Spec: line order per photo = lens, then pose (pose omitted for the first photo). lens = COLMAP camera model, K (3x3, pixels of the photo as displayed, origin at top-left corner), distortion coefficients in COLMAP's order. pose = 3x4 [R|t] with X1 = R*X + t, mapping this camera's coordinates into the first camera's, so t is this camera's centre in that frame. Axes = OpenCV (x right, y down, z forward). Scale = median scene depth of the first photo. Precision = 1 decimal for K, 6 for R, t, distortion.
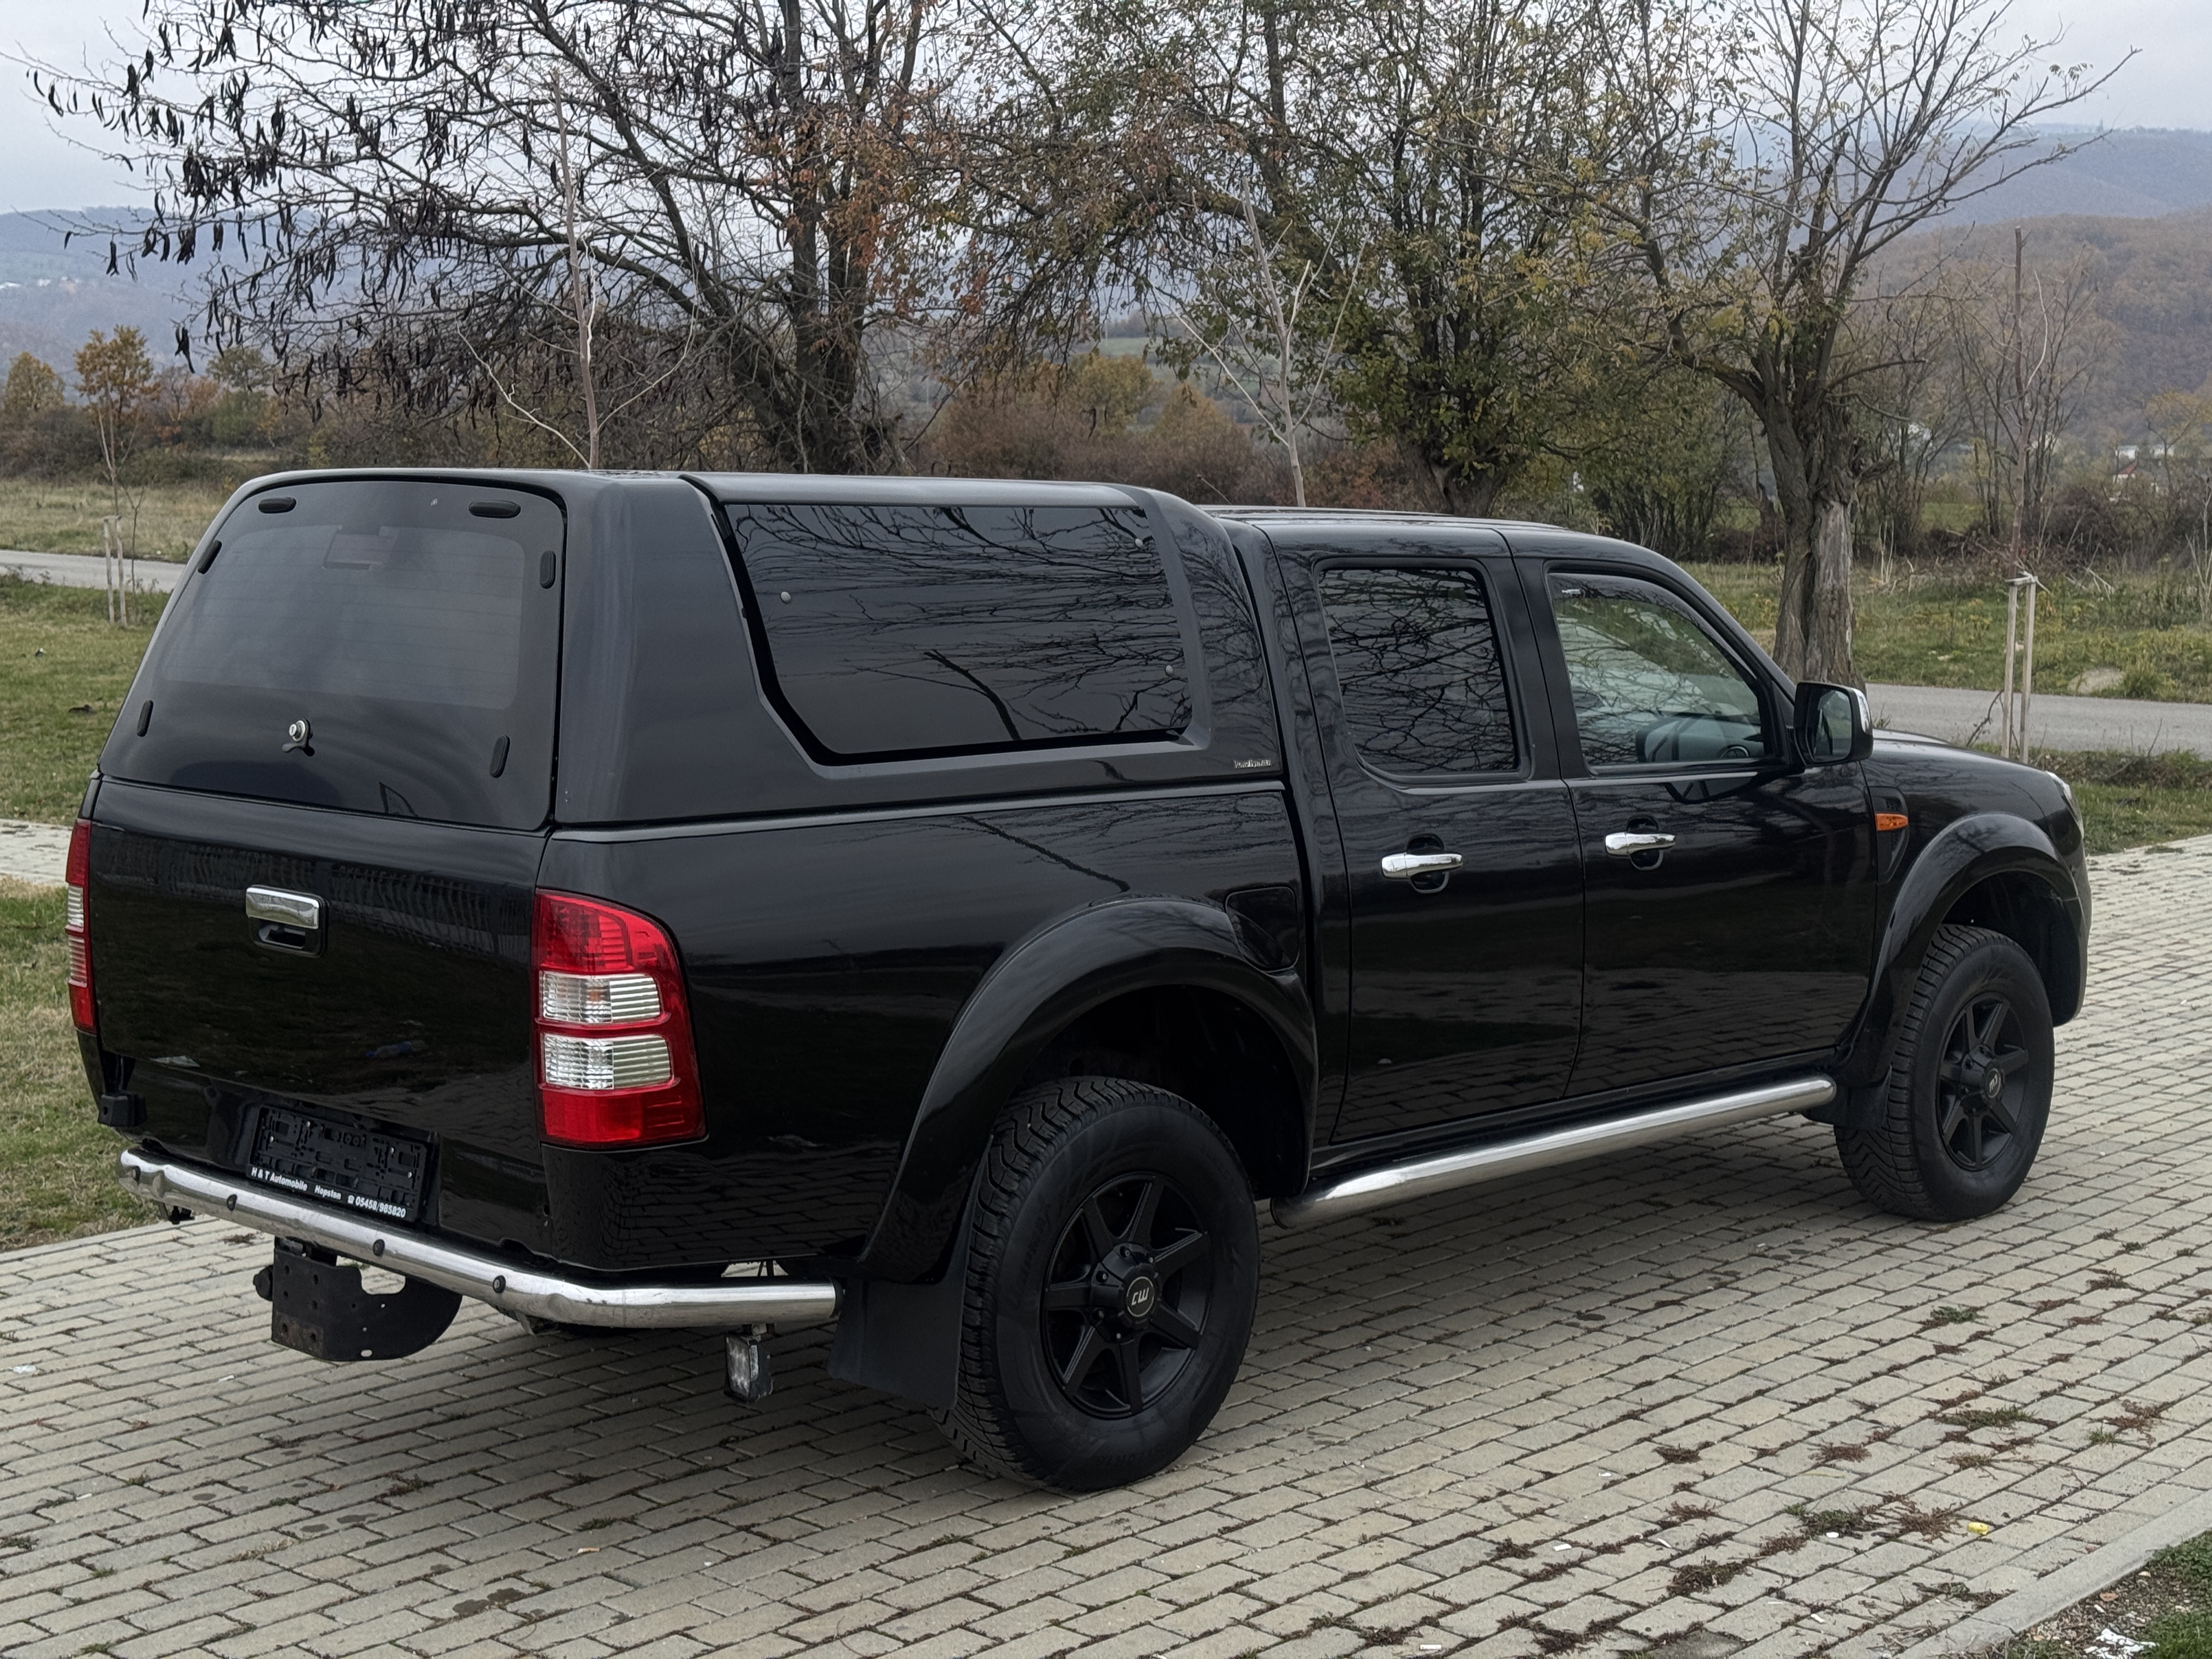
lens RADIAL K [[3106.6, 0, 1106.0], [0, 3106.6, 829.5], [0, 0, 1]] dist [0.269515, -0.526542]
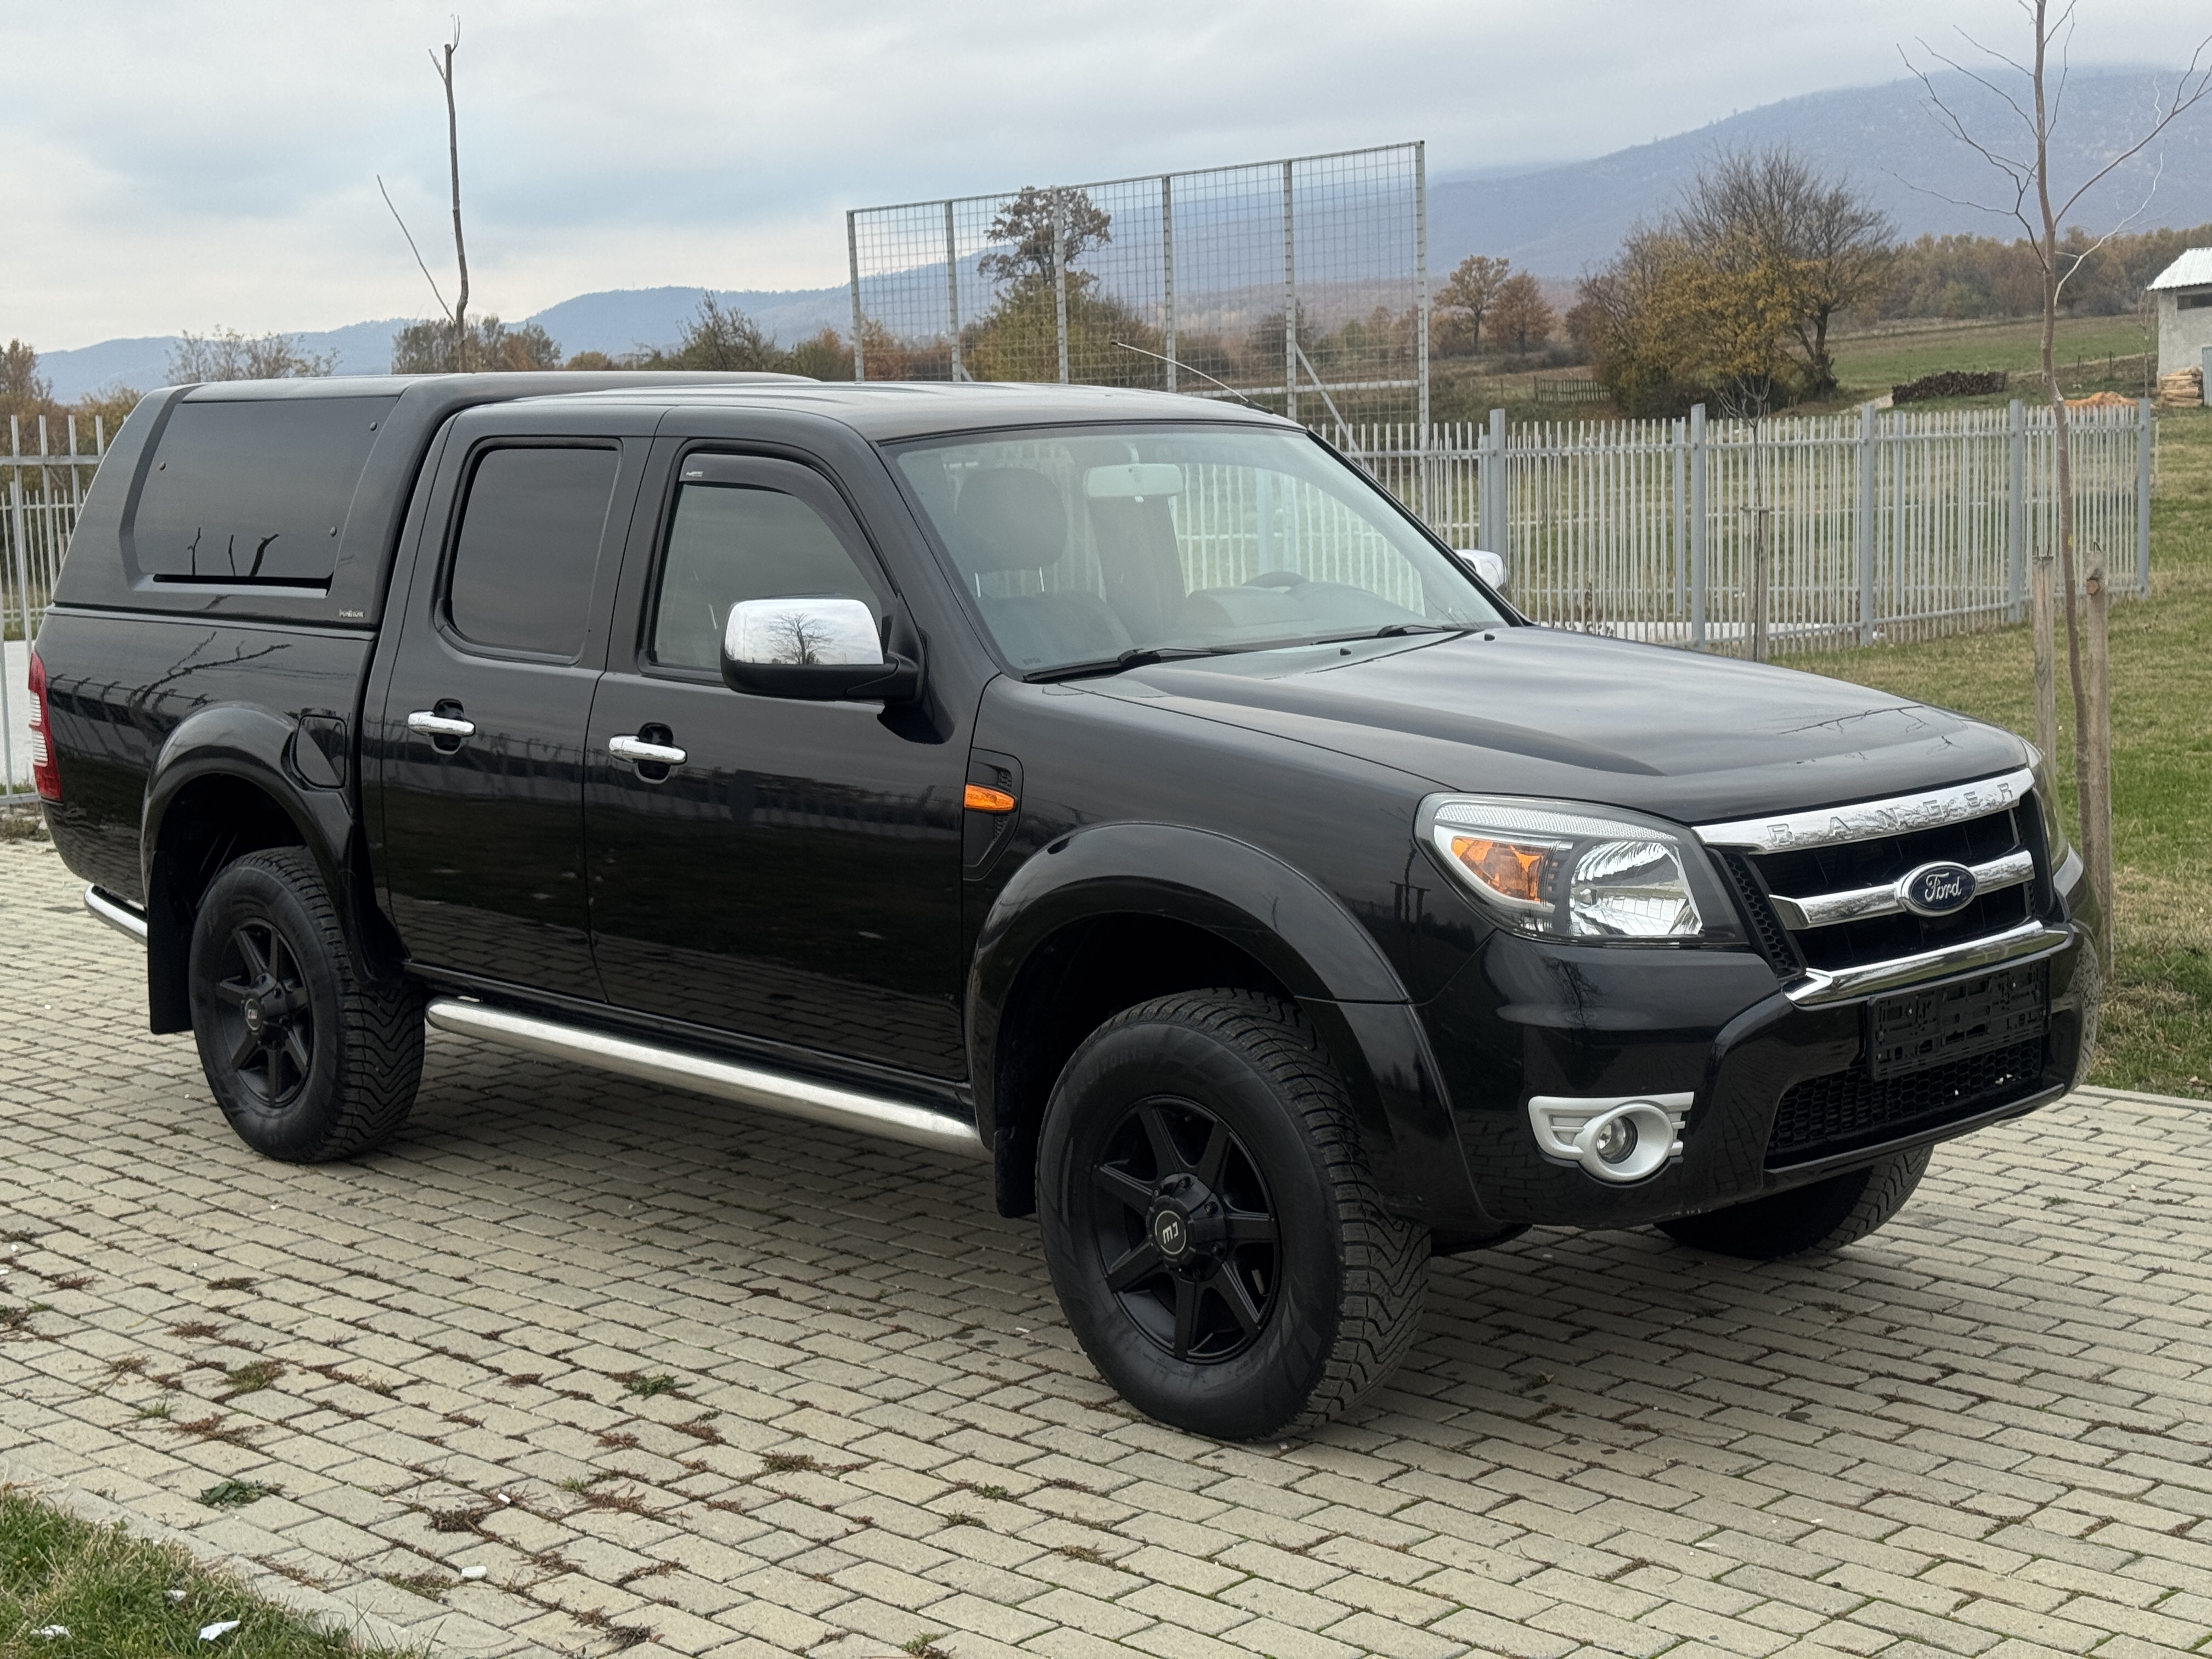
lens RADIAL K [[3106.6, 0, 1106.0], [0, 3106.6, 829.5], [0, 0, 1]] dist [0.269515, -0.526542]
pose [[-0.059874, 0.127188, -0.990070, 1.144469], [-0.069249, 0.988930, 0.131229, -0.109814], [0.995801, 0.076419, -0.050403, 1.266883]]
